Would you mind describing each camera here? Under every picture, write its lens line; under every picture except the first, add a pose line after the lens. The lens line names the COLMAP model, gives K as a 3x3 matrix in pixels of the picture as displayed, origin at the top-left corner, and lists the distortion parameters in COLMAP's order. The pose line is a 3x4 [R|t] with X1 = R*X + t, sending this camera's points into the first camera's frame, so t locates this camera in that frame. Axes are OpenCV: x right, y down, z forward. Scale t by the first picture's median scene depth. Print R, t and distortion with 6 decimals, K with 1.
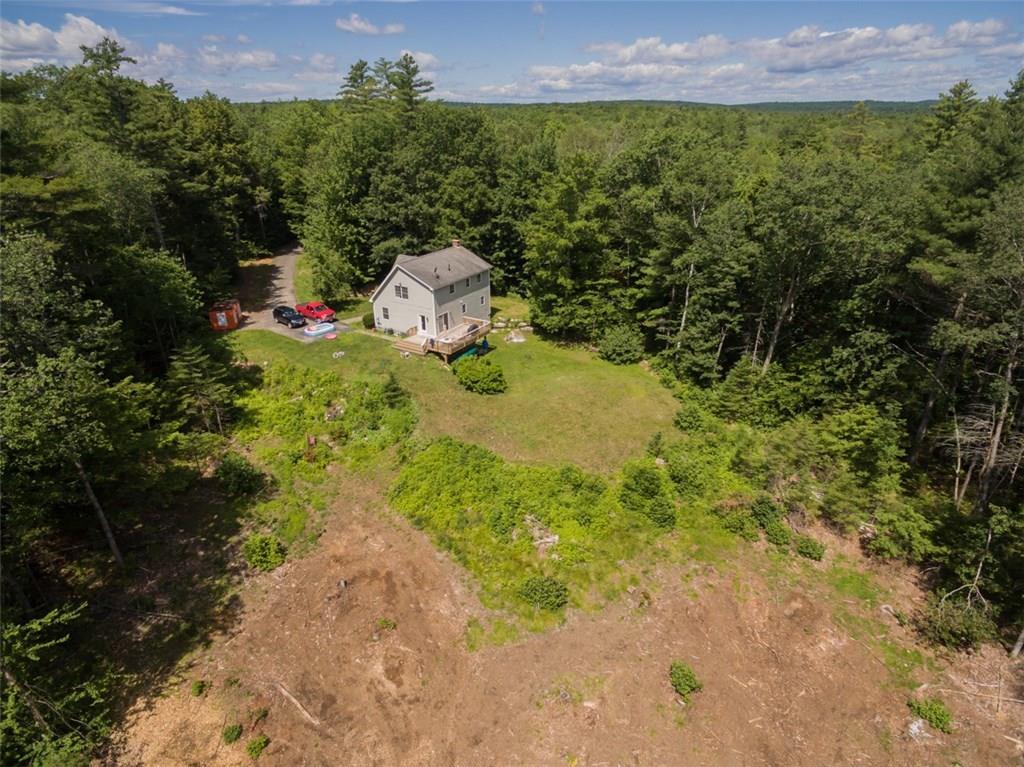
lens RADIAL K [[603.1, 0, 512.0], [0, 603.1, 383.5], [0, 0, 1]] dist [0.016654, -0.000534]
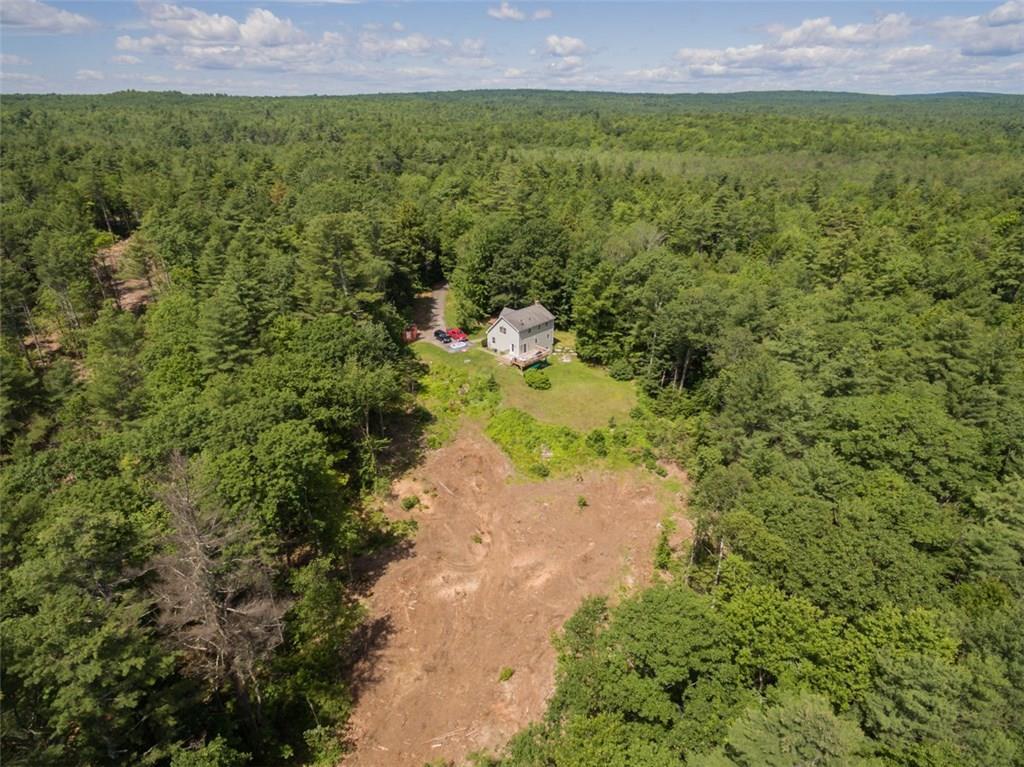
lens RADIAL K [[603.1, 0, 512.0], [0, 603.1, 383.5], [0, 0, 1]] dist [0.016654, -0.000534]
pose [[0.978195, 0.100593, -0.181701, 0.188975], [-0.098686, 0.994927, 0.019530, -0.026109], [0.182744, -0.001173, 0.983160, -0.781238]]
